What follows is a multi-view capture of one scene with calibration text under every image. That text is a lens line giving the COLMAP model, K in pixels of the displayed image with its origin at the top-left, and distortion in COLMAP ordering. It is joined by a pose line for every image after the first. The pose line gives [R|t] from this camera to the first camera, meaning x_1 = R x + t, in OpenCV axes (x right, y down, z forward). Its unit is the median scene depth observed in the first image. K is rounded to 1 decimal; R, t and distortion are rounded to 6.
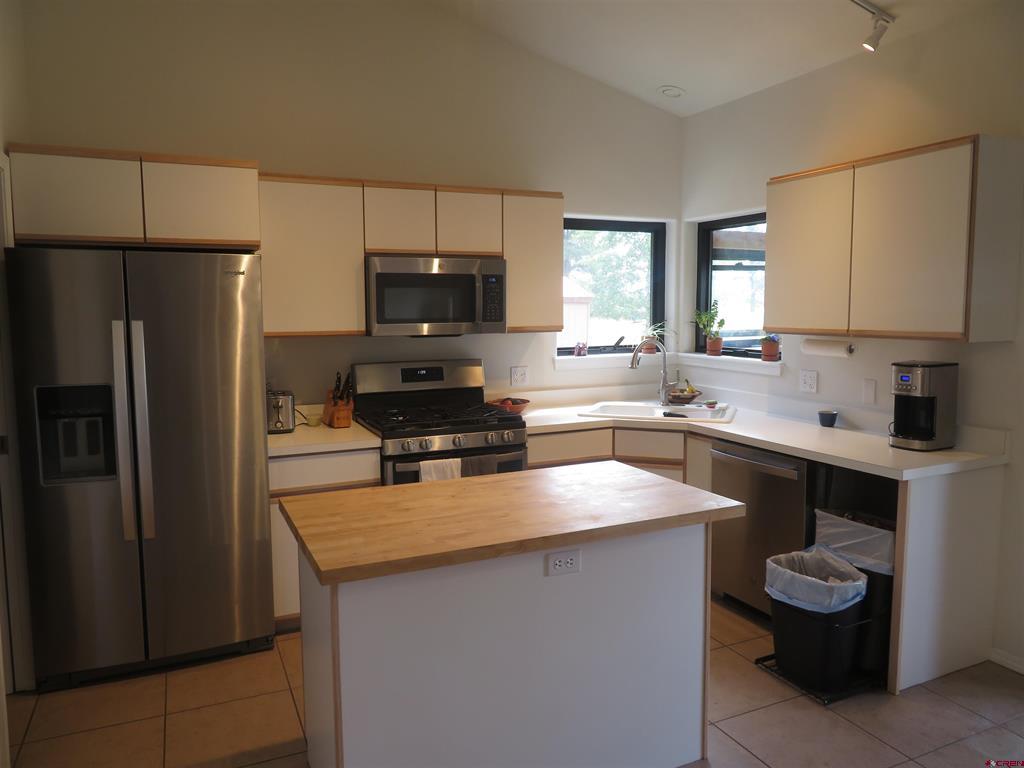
lens RADIAL K [[743.6, 0, 516.0], [0, 743.6, 379.7], [0, 0, 1]] dist [0.000151, 0.004045]
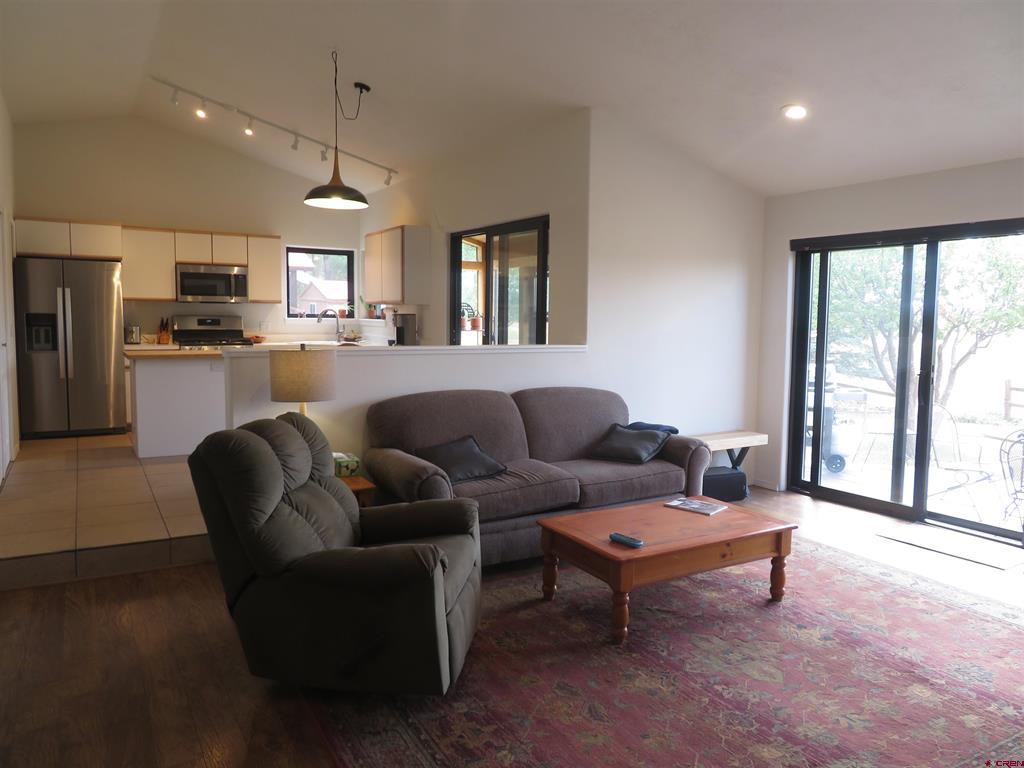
lens RADIAL K [[743.6, 0, 508.1], [0, 743.6, 386.0], [0, 0, 1]] dist [0.000151, 0.004045]
pose [[0.996473, 0.015032, 0.082553, 0.590962], [-0.014841, 0.999886, -0.002932, 0.181420], [-0.082588, 0.001696, 0.996582, -1.246755]]
